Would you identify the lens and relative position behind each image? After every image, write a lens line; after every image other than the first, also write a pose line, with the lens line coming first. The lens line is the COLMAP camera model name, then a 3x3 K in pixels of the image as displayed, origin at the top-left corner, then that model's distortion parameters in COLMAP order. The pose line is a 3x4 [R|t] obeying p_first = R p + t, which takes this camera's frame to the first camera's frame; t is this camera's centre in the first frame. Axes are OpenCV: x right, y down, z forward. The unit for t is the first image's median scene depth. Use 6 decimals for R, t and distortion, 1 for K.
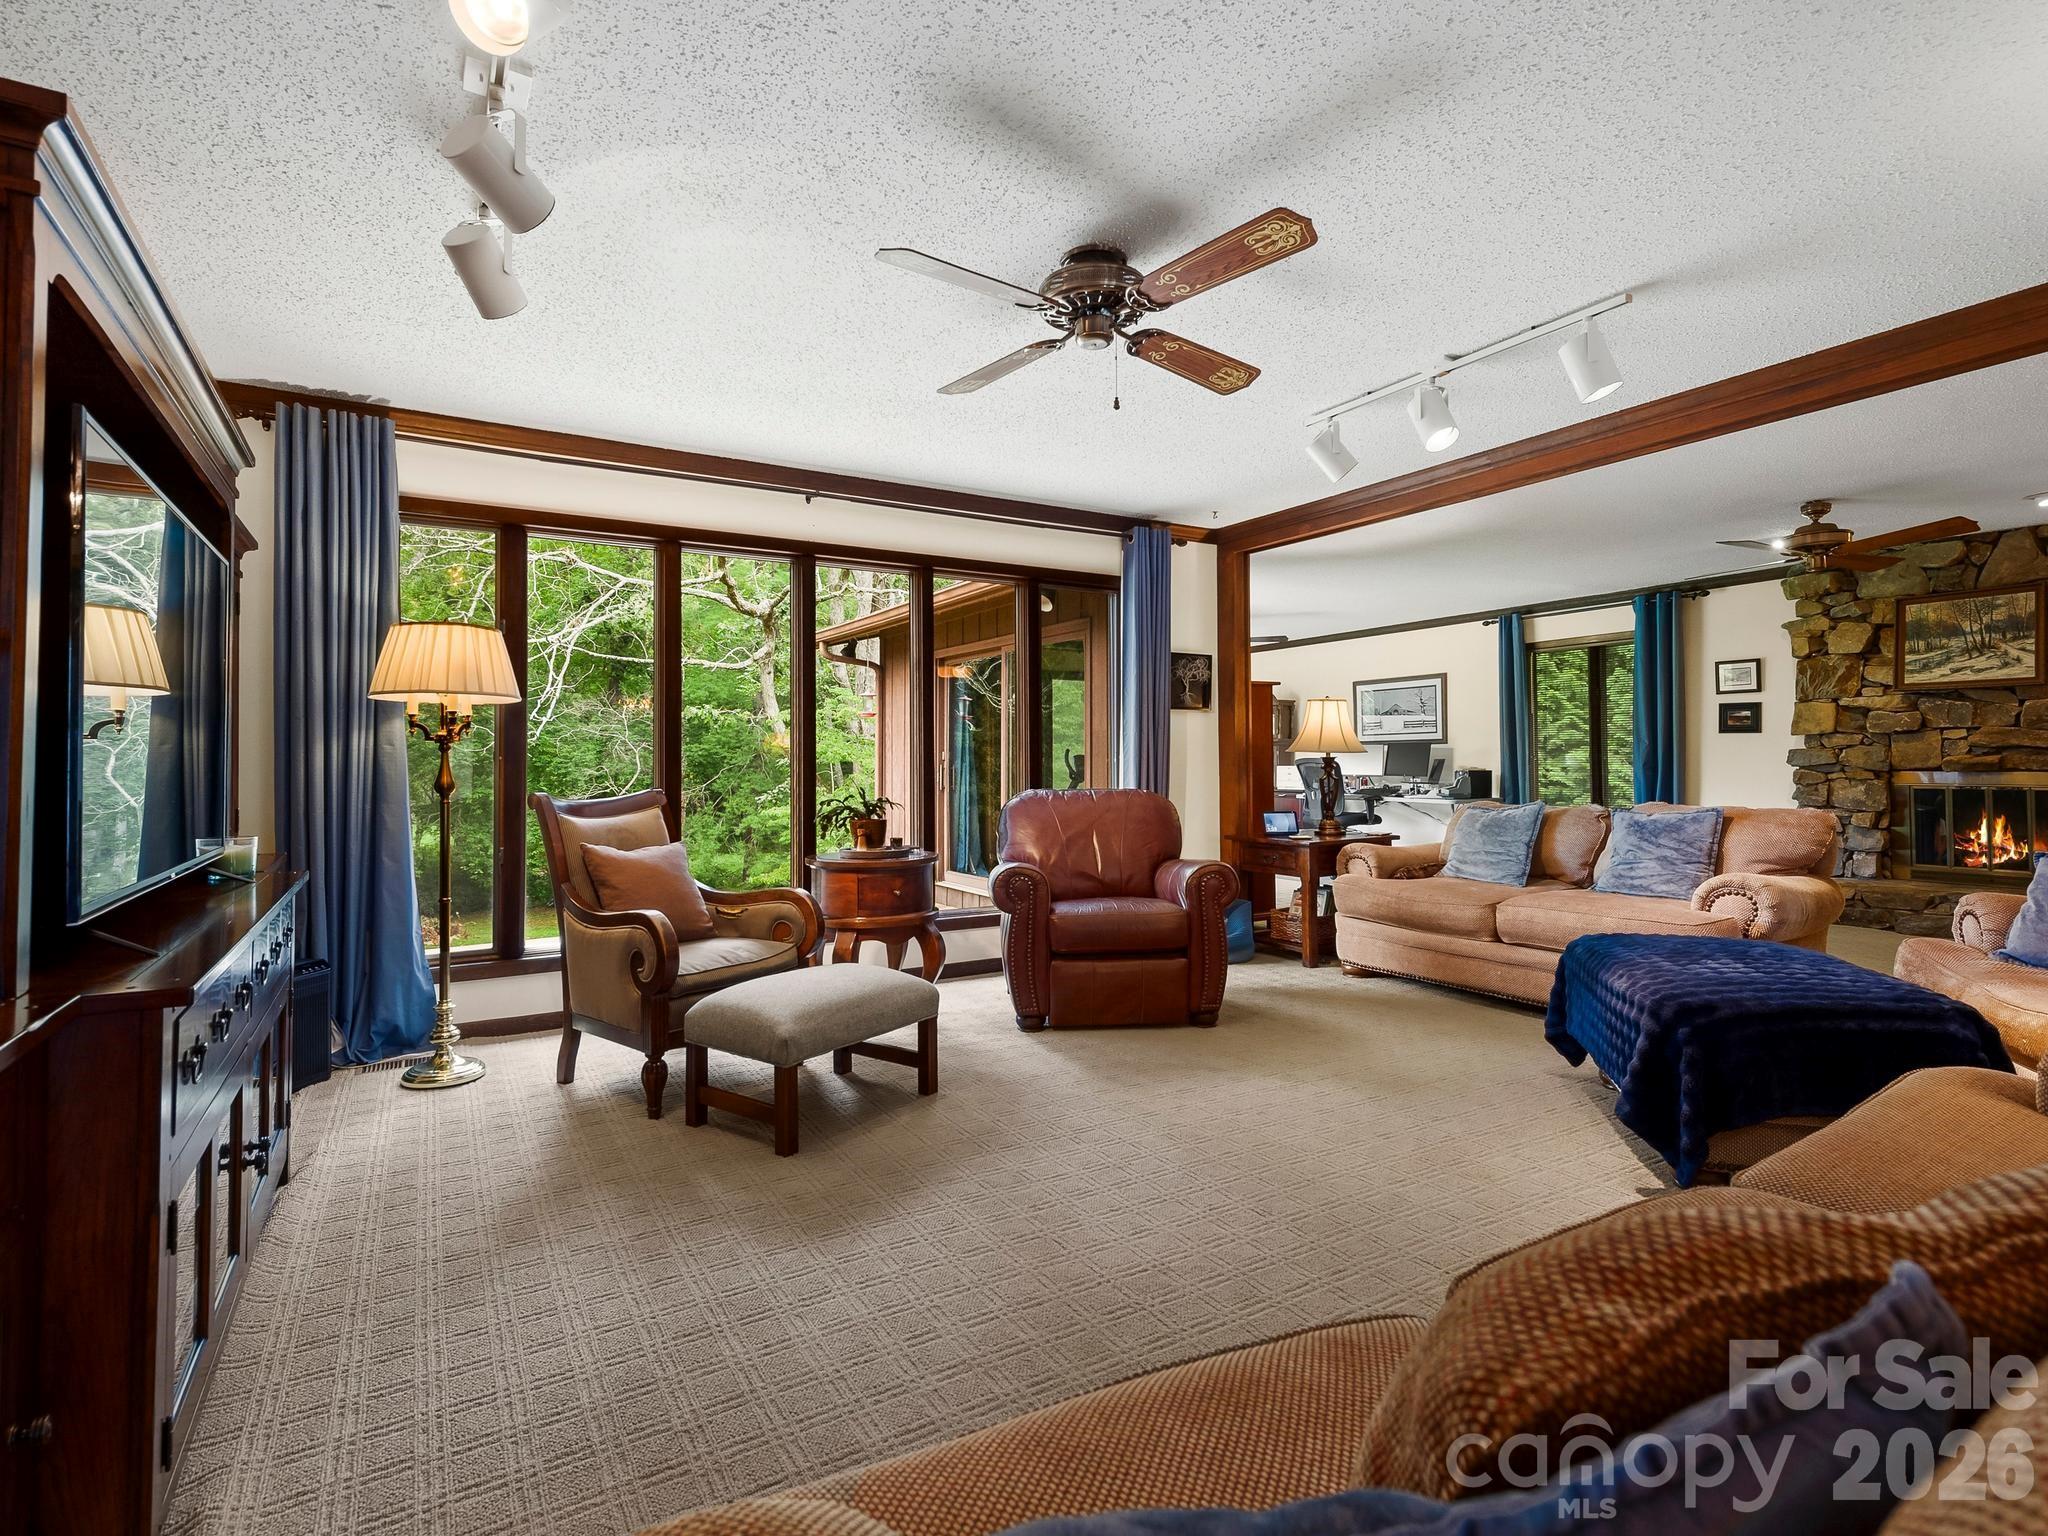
lens RADIAL K [[1005.8, 0, 1026.8], [0, 1005.8, 746.7], [0, 0, 1]] dist [0.017461, -0.004316]
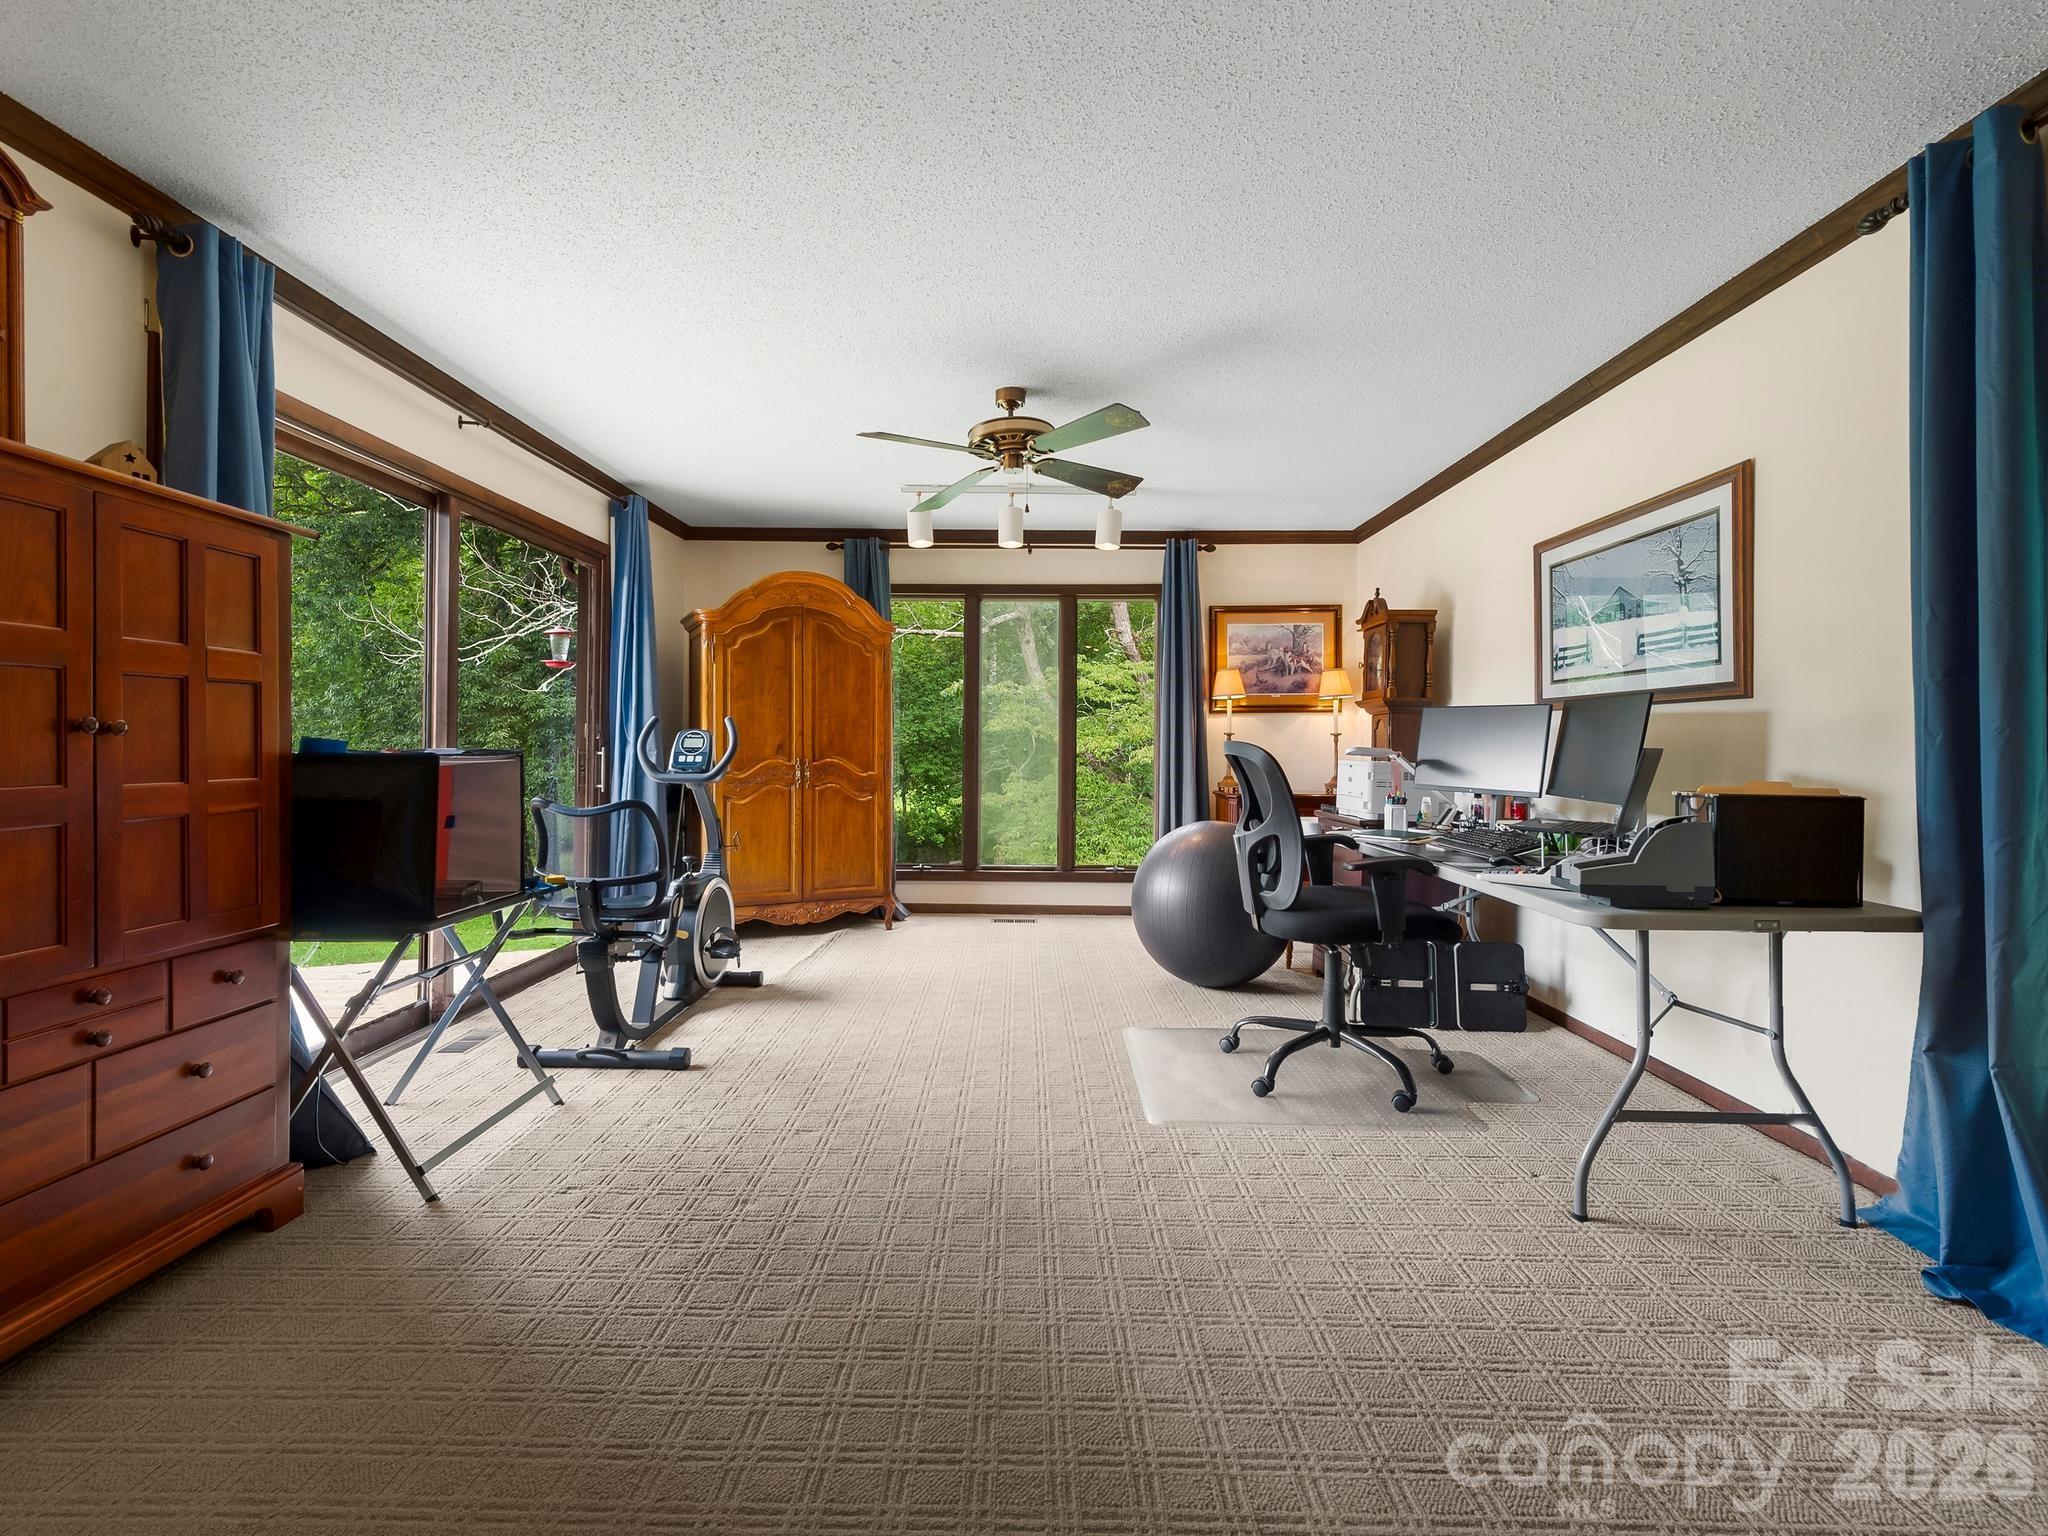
lens RADIAL K [[916.7, 0, 1025.8], [0, 916.7, 752.0], [0, 0, 1]] dist [0.012540, 0.000274]
pose [[0.854933, 0.020646, -0.518327, 0.973702], [-0.004298, 0.999455, 0.032721, 0.013229], [0.518720, -0.025746, 0.854556, 1.690349]]
